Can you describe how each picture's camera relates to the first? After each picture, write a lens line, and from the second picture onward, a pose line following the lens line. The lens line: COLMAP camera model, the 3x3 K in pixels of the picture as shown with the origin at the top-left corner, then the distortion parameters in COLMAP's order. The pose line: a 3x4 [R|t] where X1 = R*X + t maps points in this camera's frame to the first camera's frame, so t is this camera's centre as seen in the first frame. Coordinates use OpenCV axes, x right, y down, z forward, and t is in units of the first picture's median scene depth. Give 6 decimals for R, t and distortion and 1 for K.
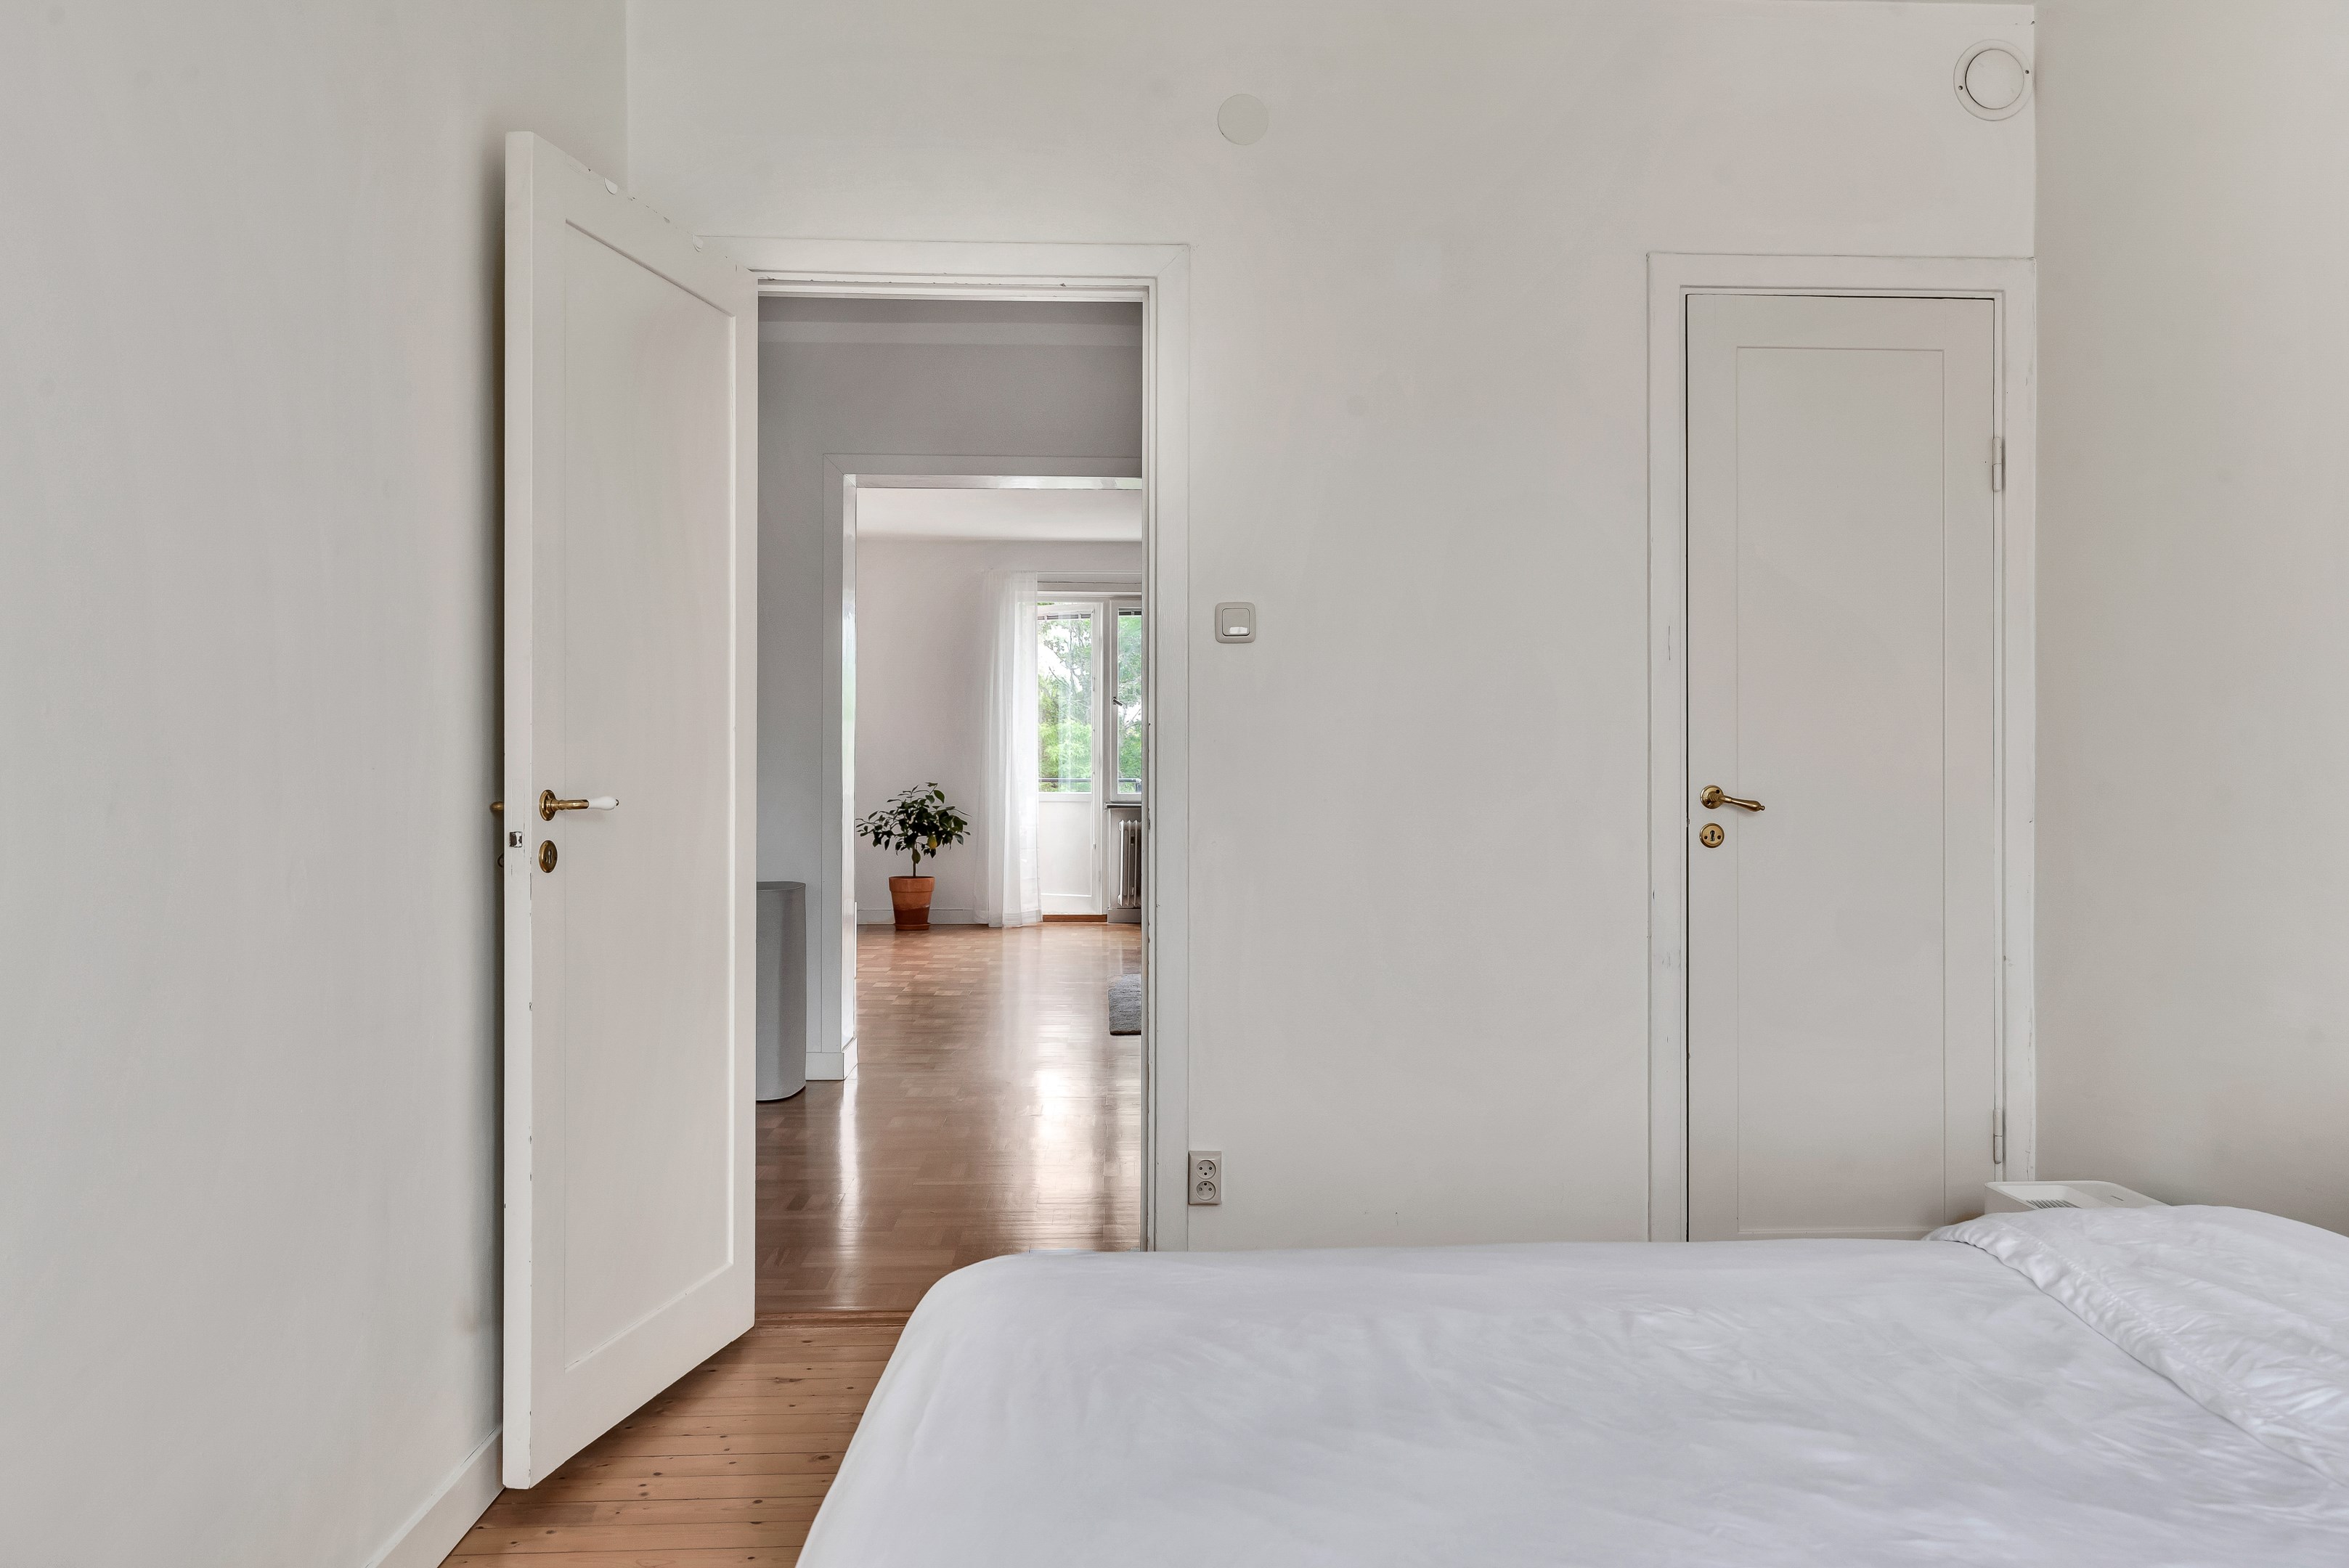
lens RADIAL K [[1711.8, 0, 1174.5], [0, 1711.8, 784.0], [0, 0, 1]] dist [-0.000903, 0.002547]
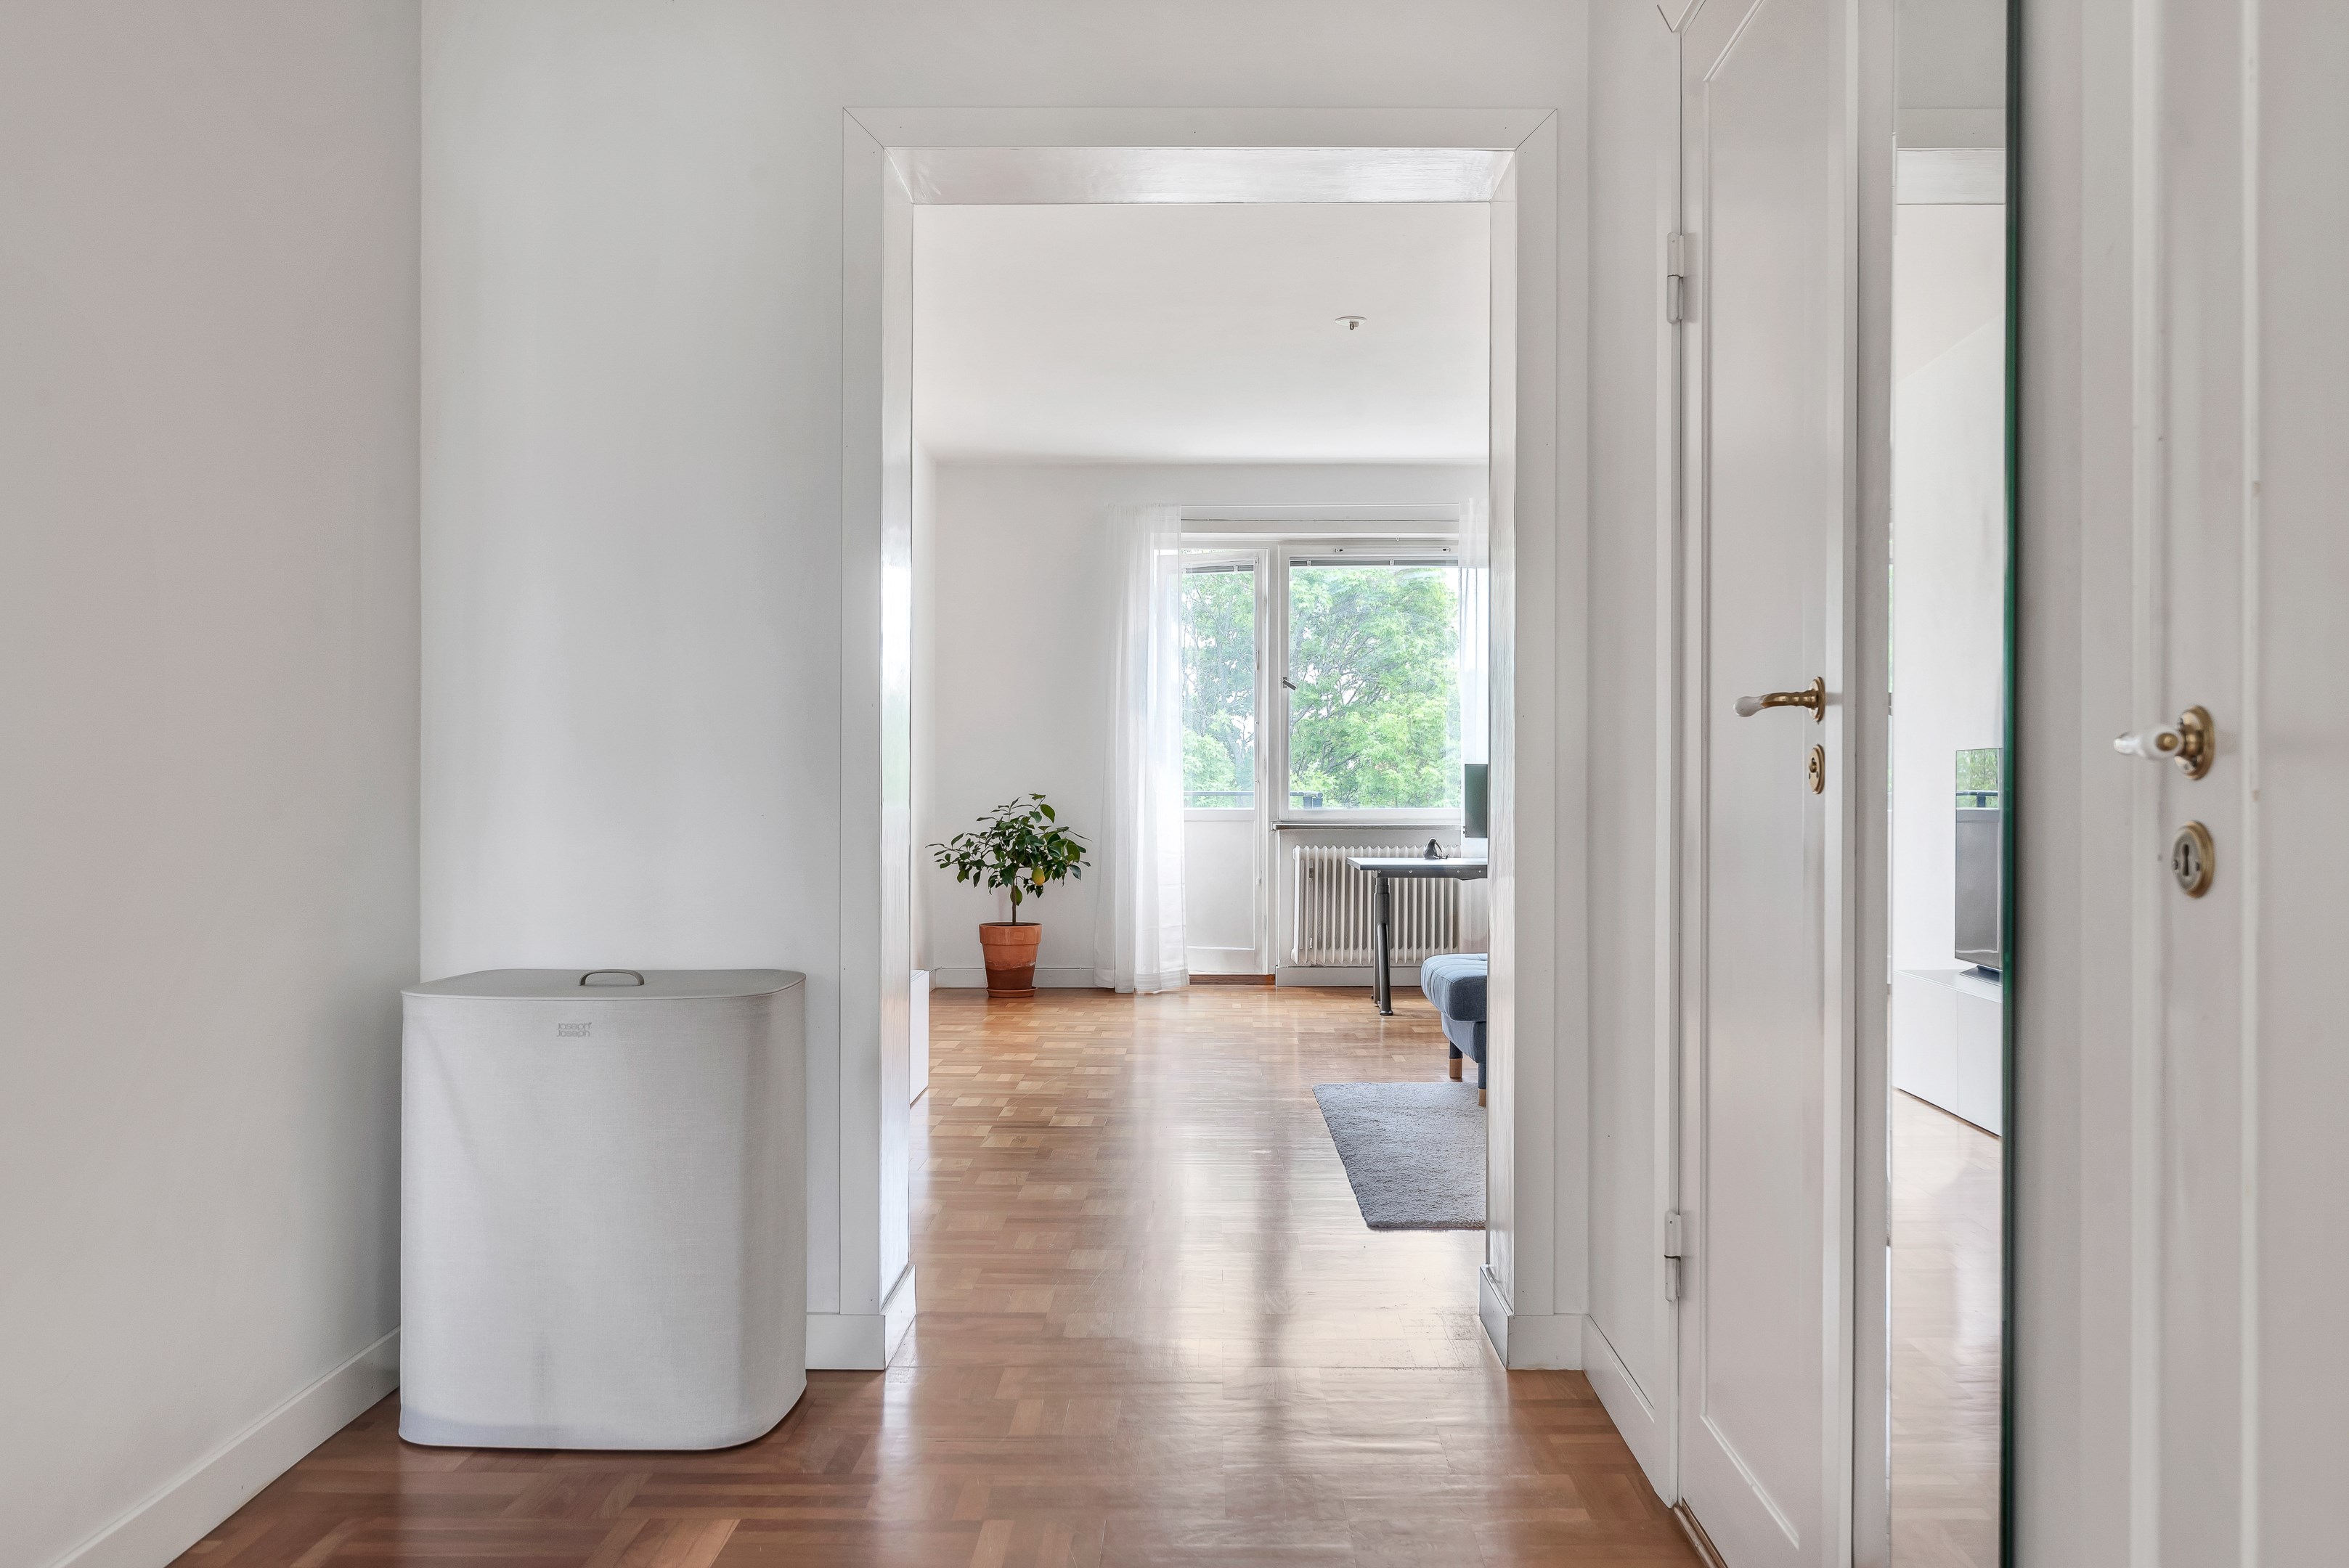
lens RADIAL K [[1776.9, 0, 1174.5], [0, 1776.9, 784.0], [0, 0, 1]] dist [0.001018, 0.000196]
pose [[0.998377, -0.001787, -0.056922, -0.040726], [0.001080, 0.999922, -0.012439, 0.004380], [0.056940, 0.012357, 0.998301, 0.249011]]
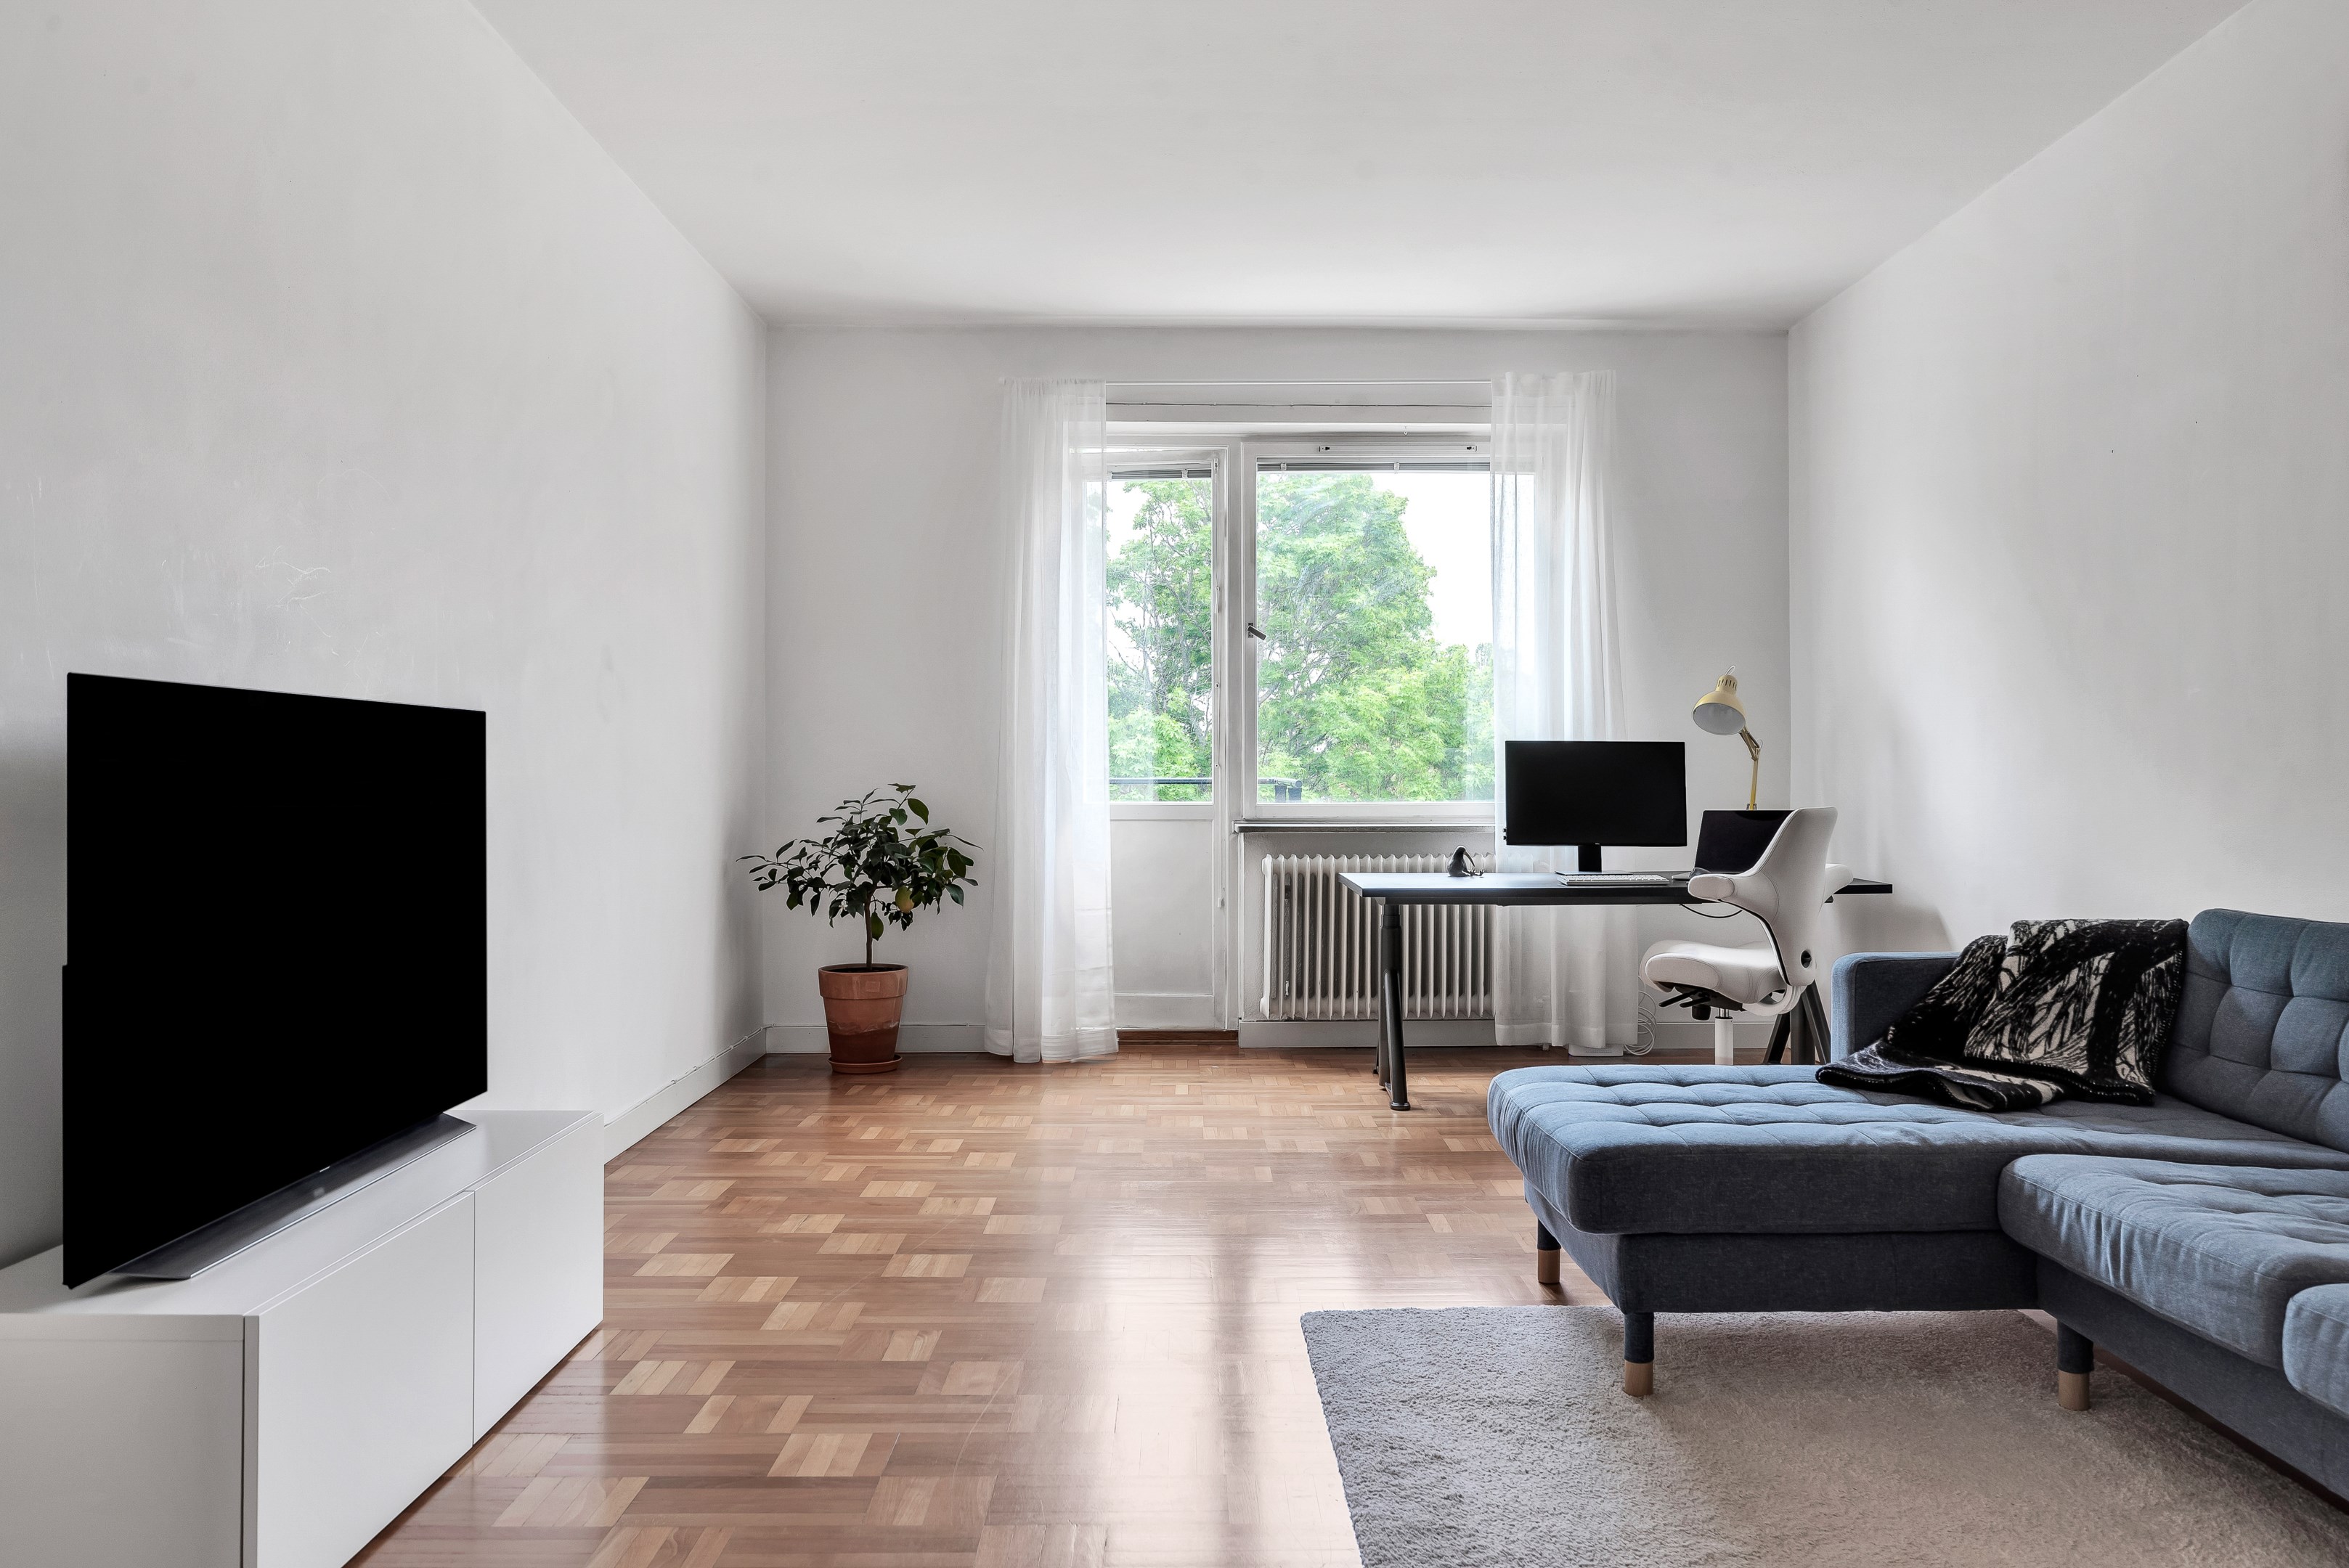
lens RADIAL K [[1711.8, 0, 1174.5], [0, 1711.8, 784.0], [0, 0, 1]] dist [-0.000903, 0.002547]
pose [[0.999257, -0.002996, -0.038421, -0.040112], [0.002897, 0.999992, -0.002656, 0.000807], [0.038429, 0.002543, 0.999258, 0.486916]]
